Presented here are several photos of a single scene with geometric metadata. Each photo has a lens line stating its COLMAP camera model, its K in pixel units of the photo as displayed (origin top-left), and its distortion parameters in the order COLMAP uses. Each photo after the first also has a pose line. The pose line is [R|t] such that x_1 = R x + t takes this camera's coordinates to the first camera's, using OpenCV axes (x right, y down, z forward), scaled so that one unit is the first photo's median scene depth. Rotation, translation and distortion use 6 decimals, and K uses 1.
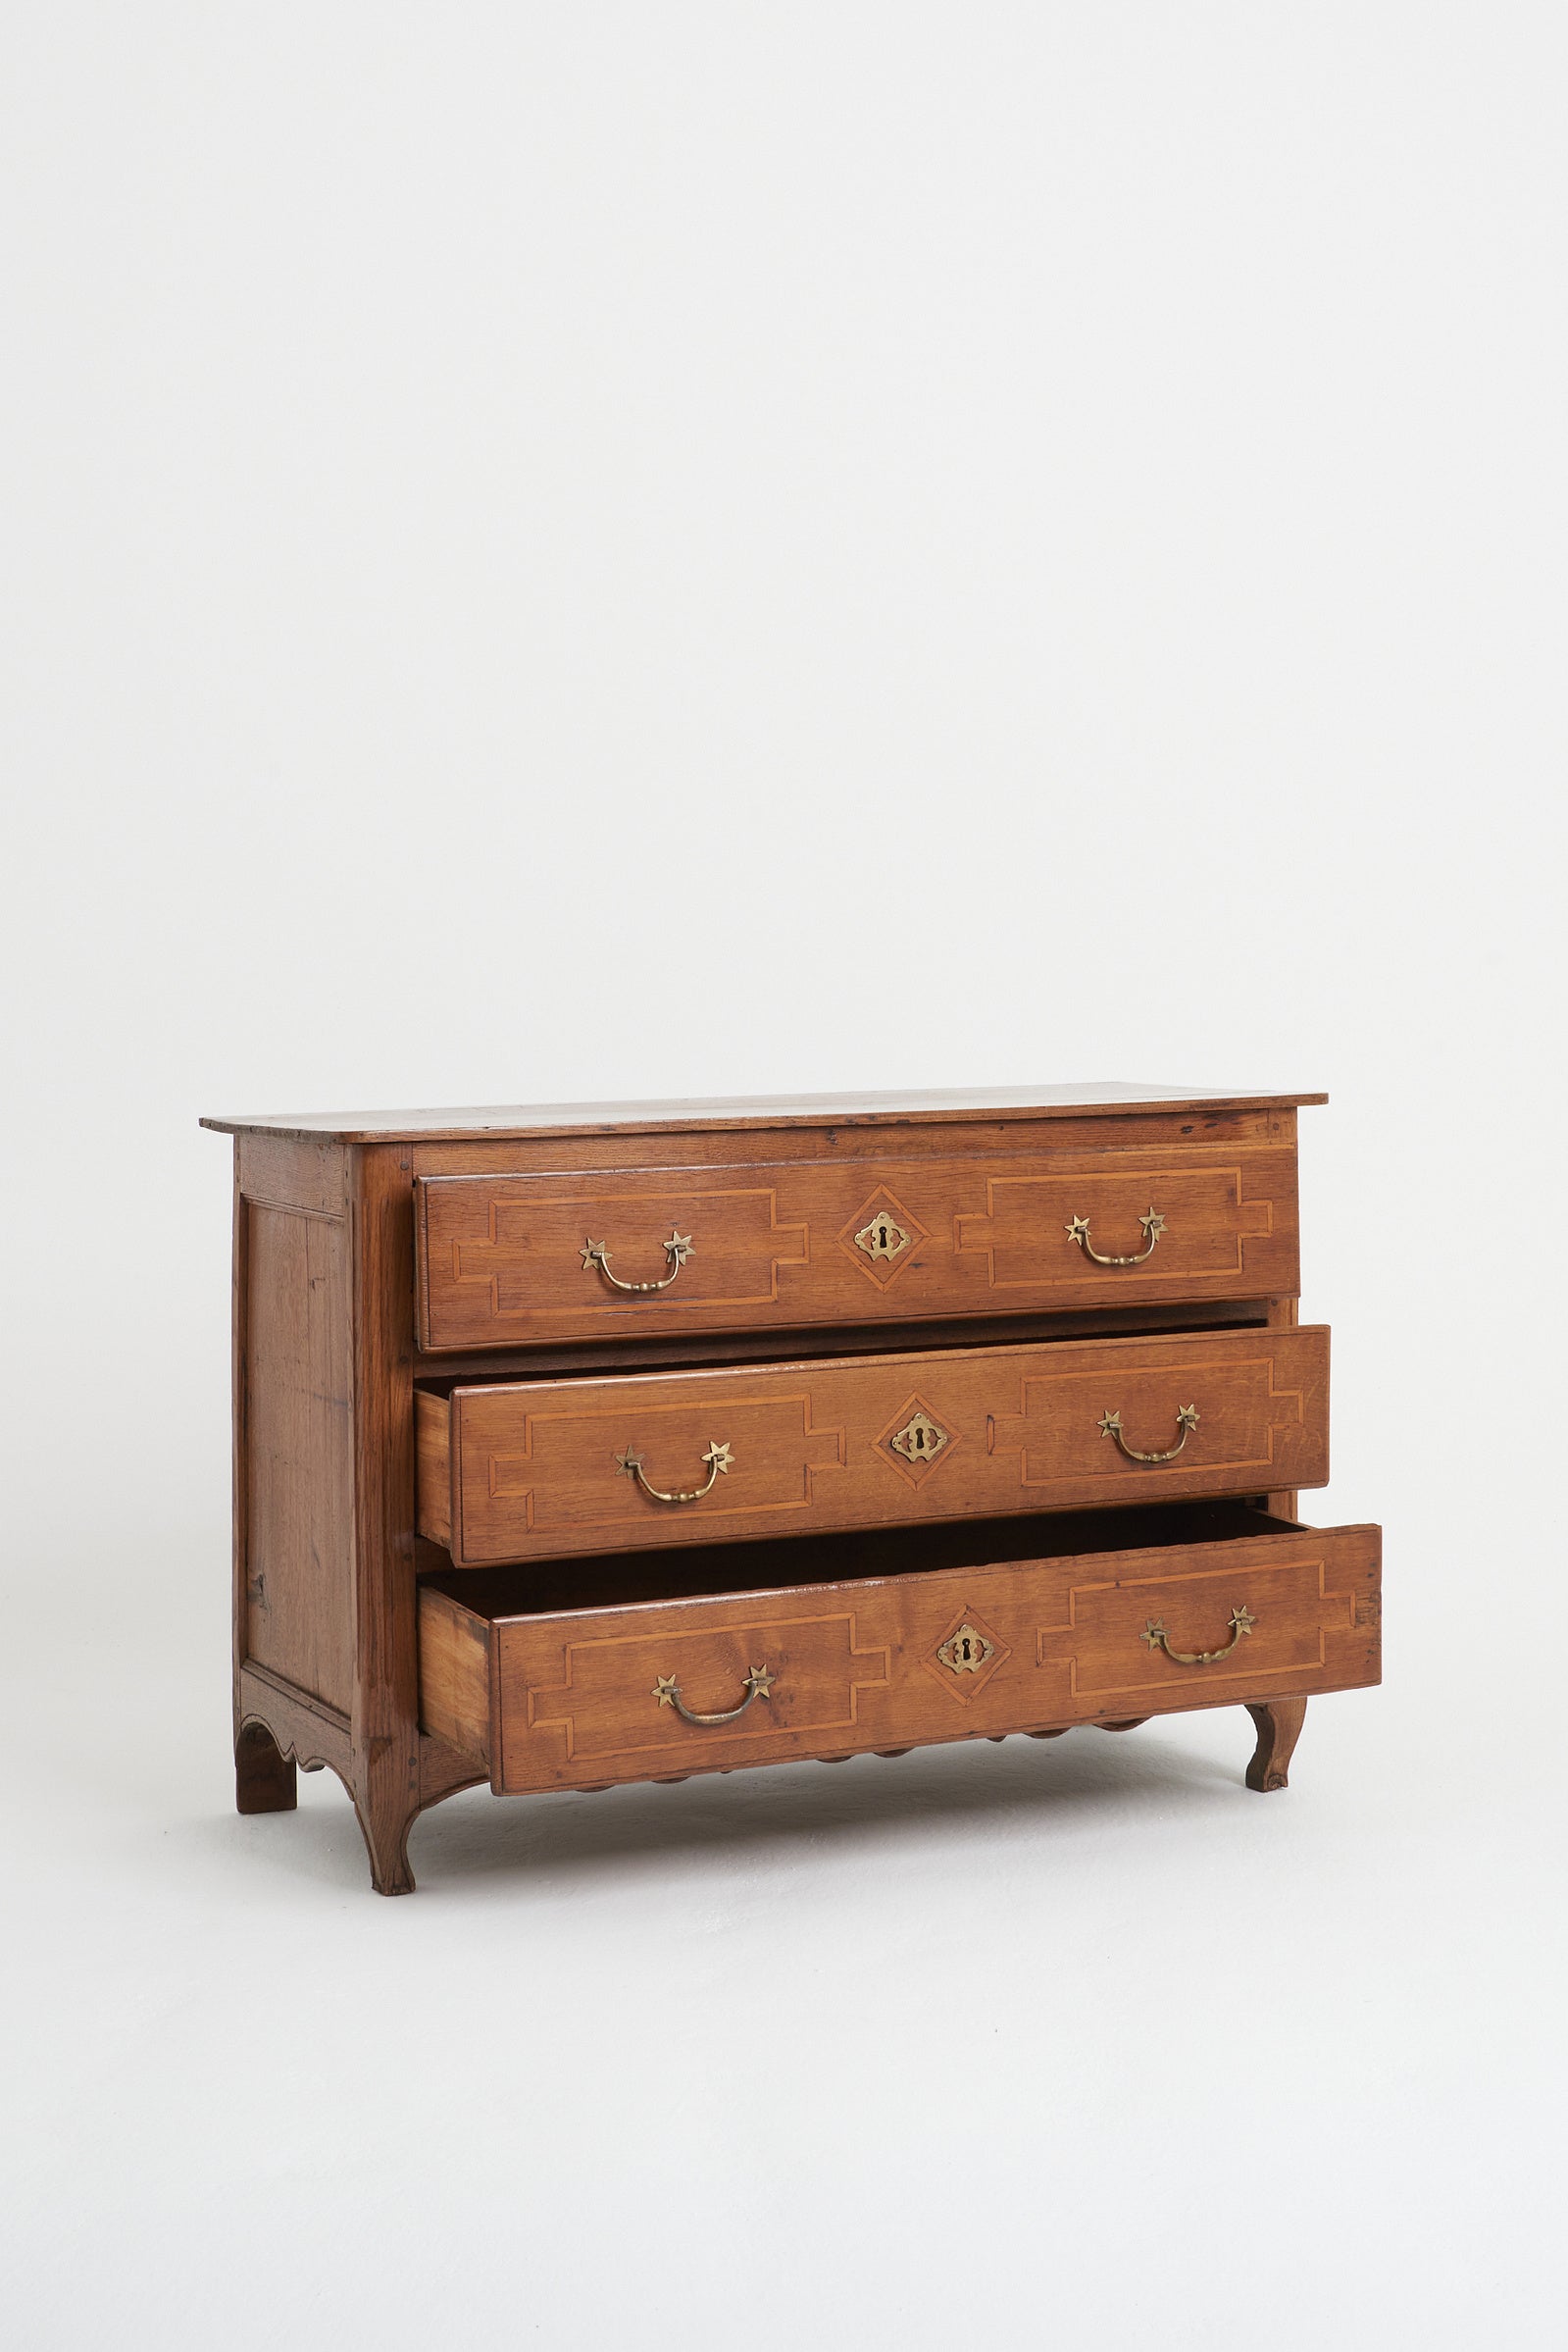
lens RADIAL K [[3726.0, 0, 784.3], [0, 3726.0, 1288.6], [0, 0, 1]] dist [-0.473670, 0.011202]
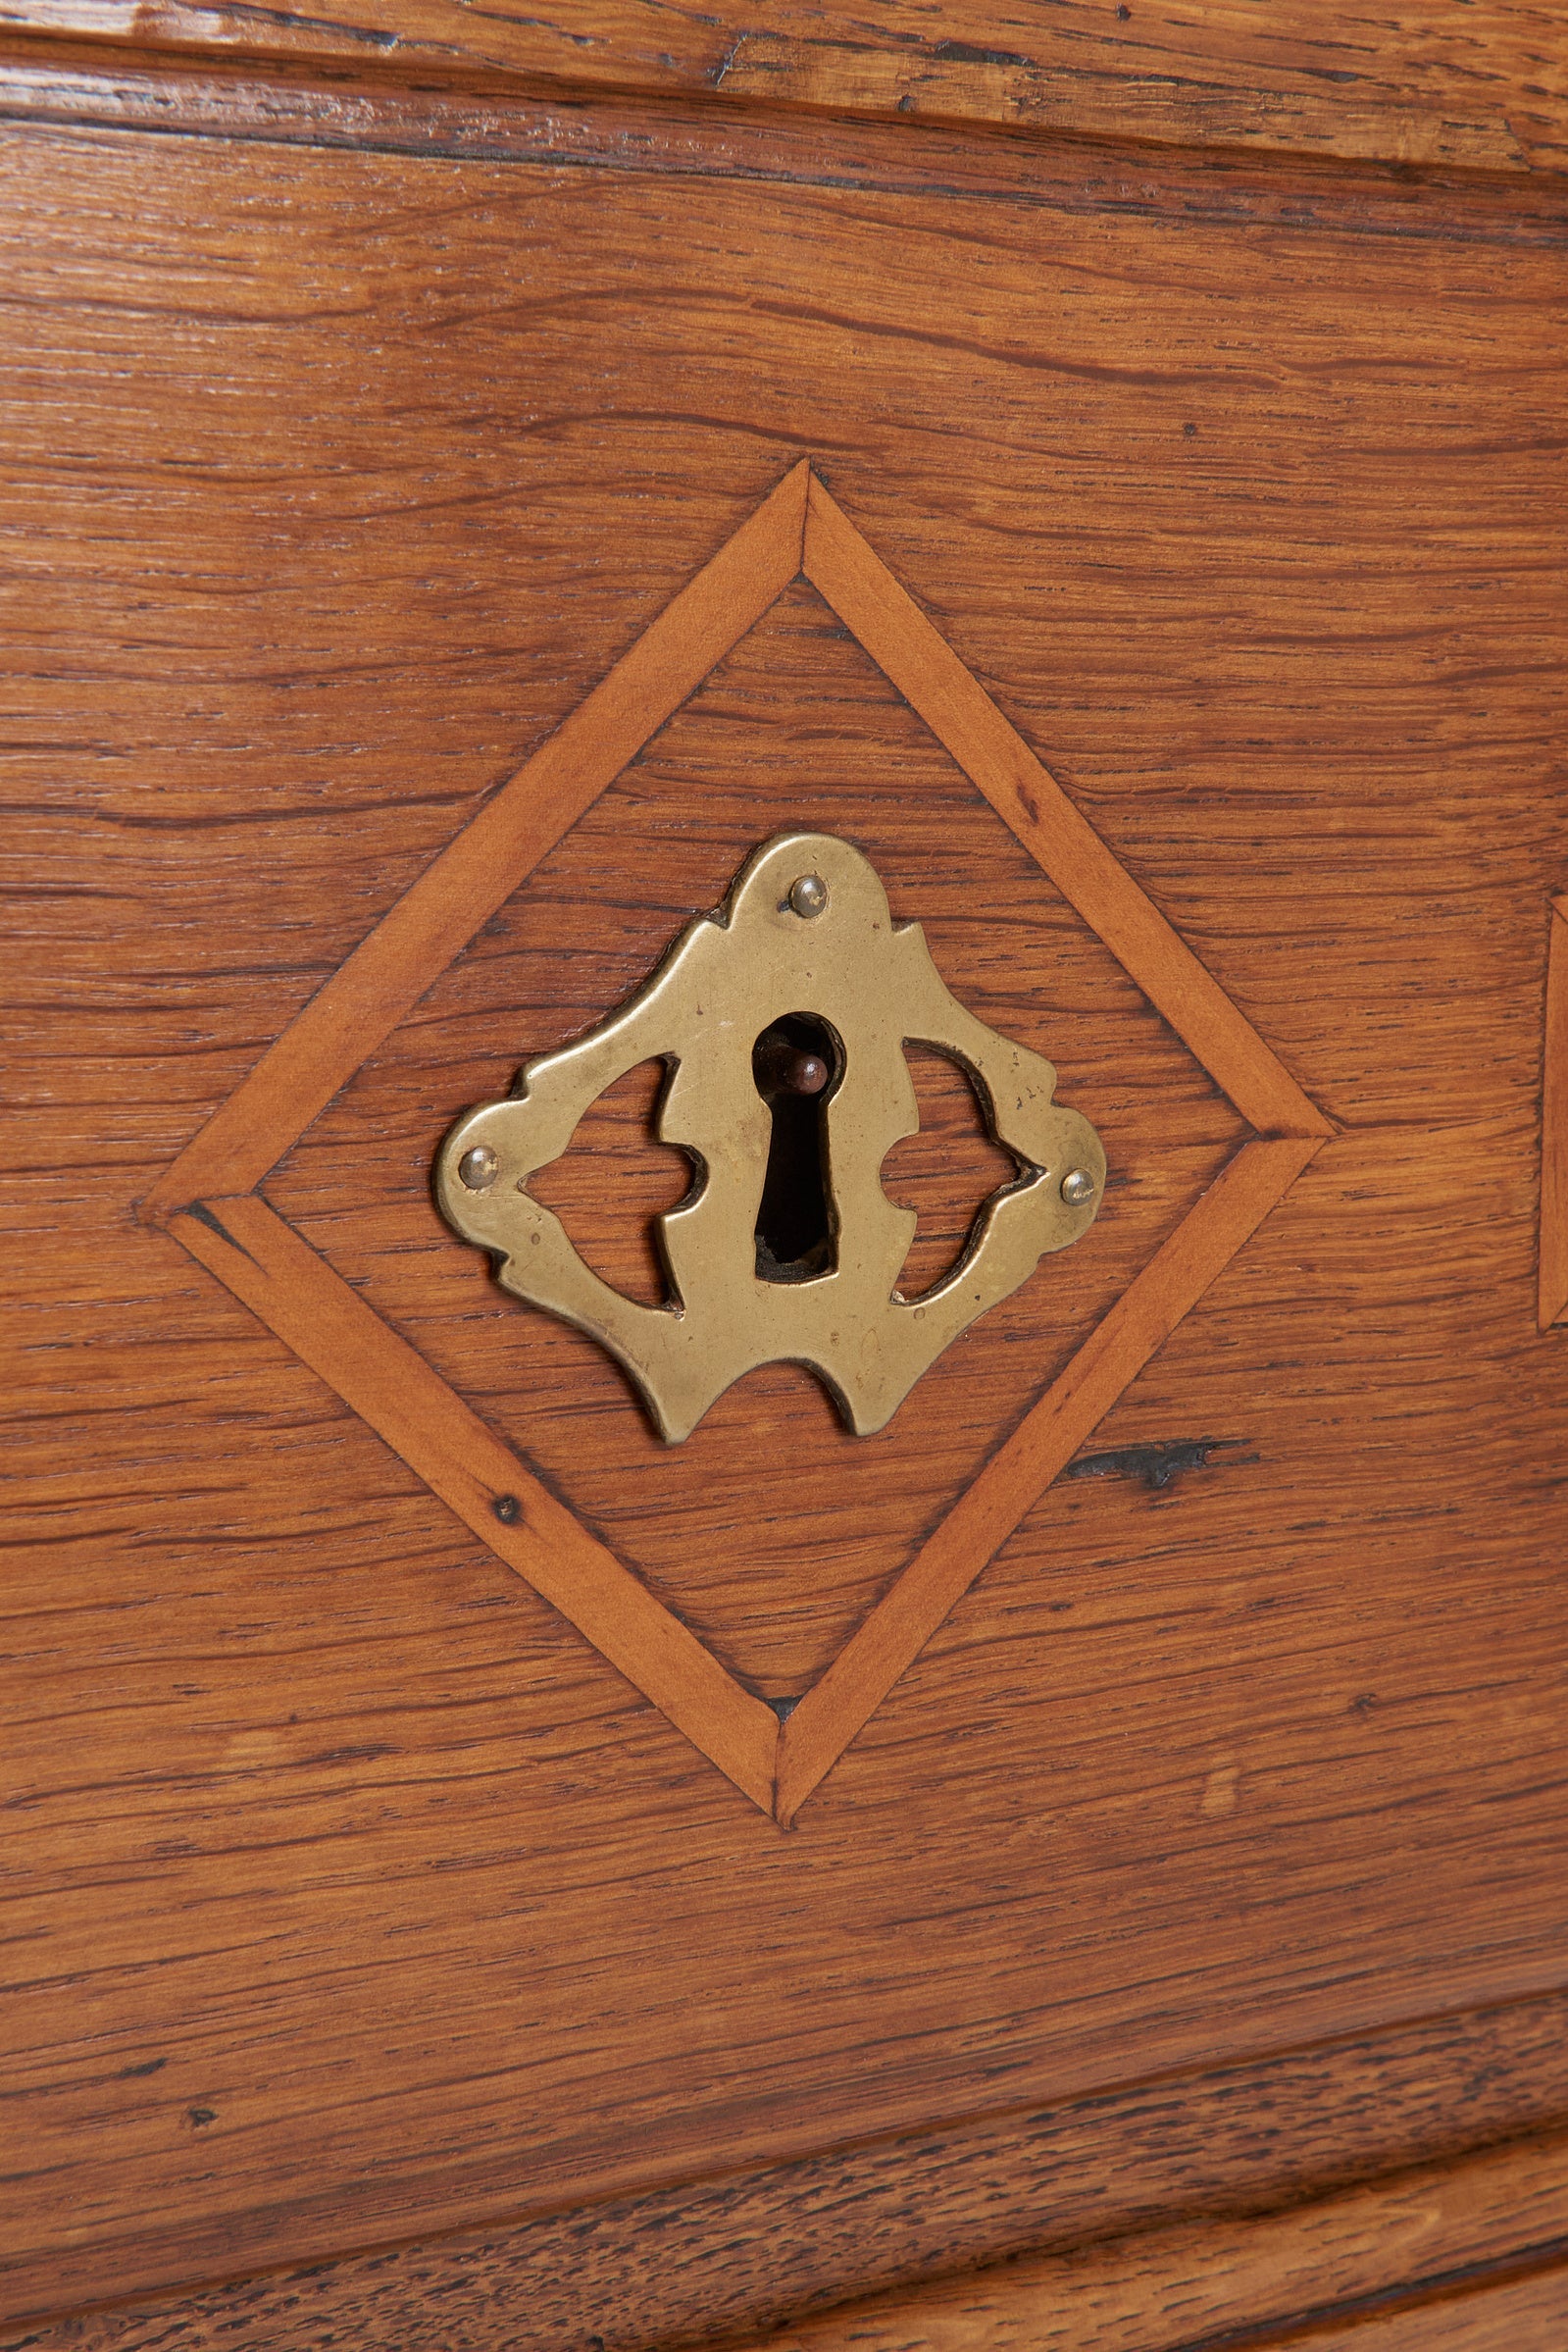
lens RADIAL K [[3846.3, 0, 784.0], [0, 3846.3, 1176.0], [0, 0, 1]] dist [0.033030, 0.080458]
pose [[0.988898, -0.000545, 0.148593, 0.010675], [-0.002069, 0.999846, 0.017438, -0.011182], [-0.148580, -0.017552, 0.988745, 0.701672]]
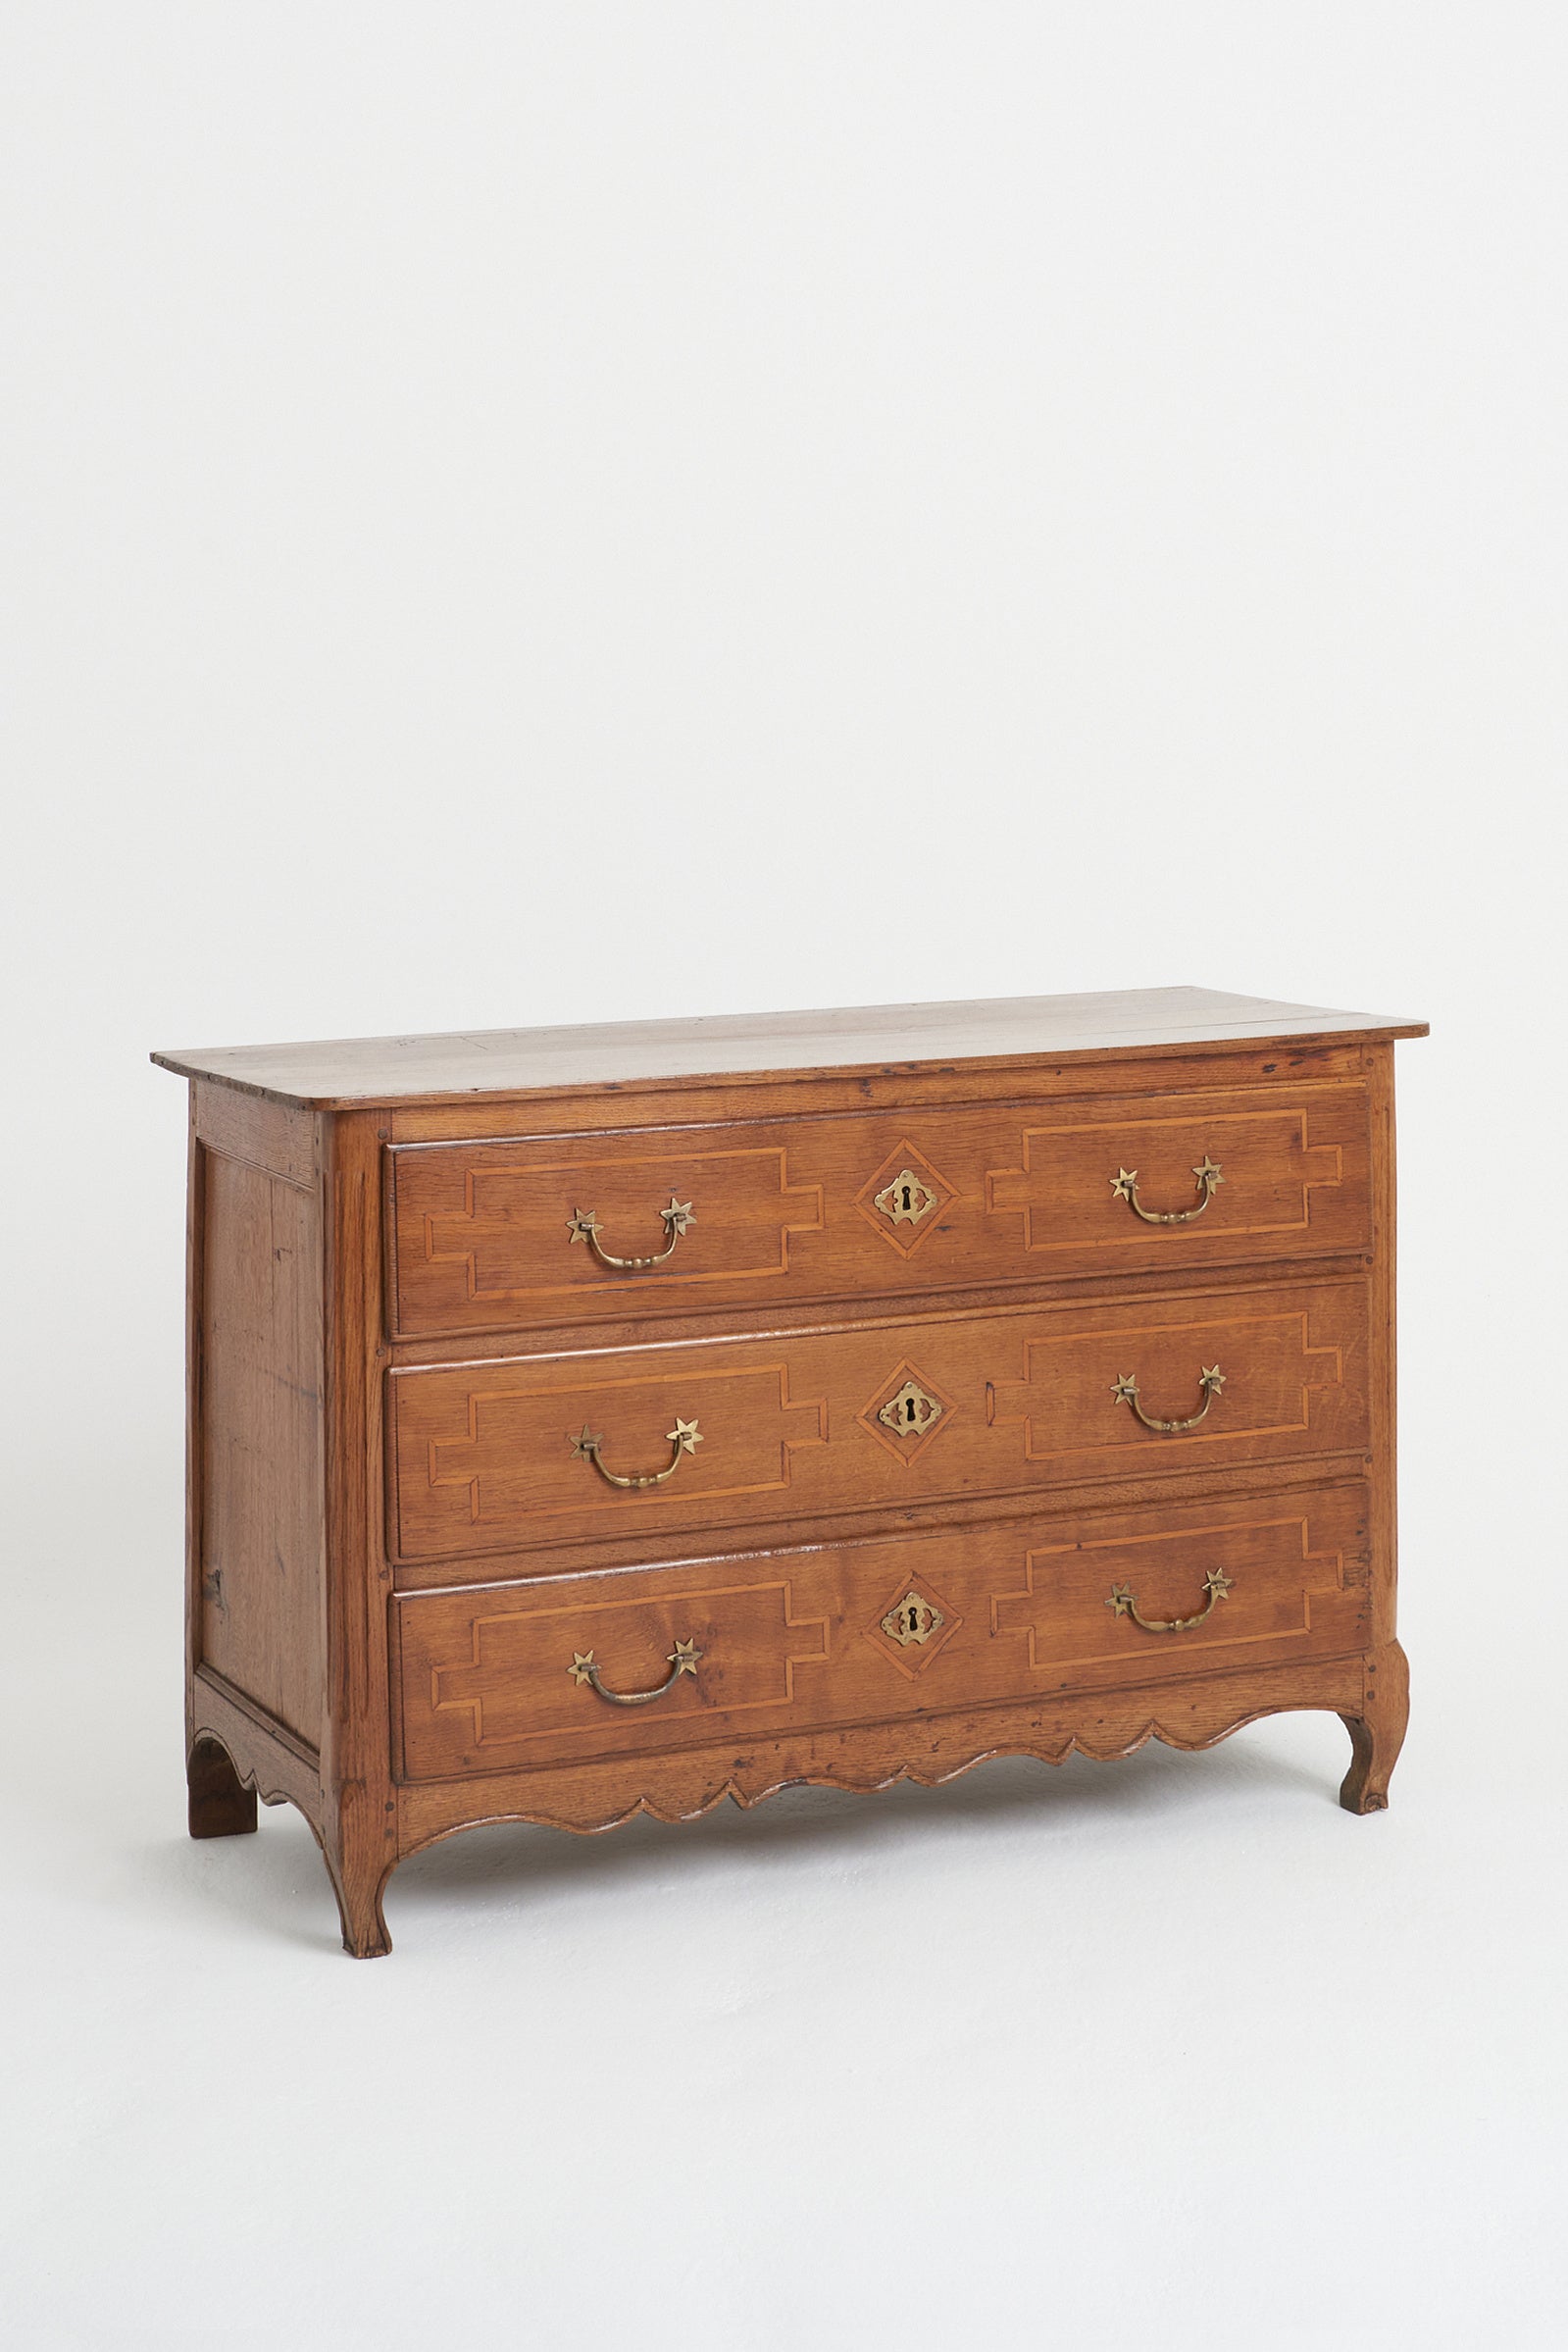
lens RADIAL K [[3846.3, 0, 784.0], [0, 3846.3, 1176.0], [0, 0, 1]] dist [0.033030, 0.080458]
pose [[0.999077, -0.025231, 0.034779, -0.026253], [0.025626, 0.999611, -0.010962, -0.007461], [-0.034489, 0.011844, 0.999335, 0.064774]]
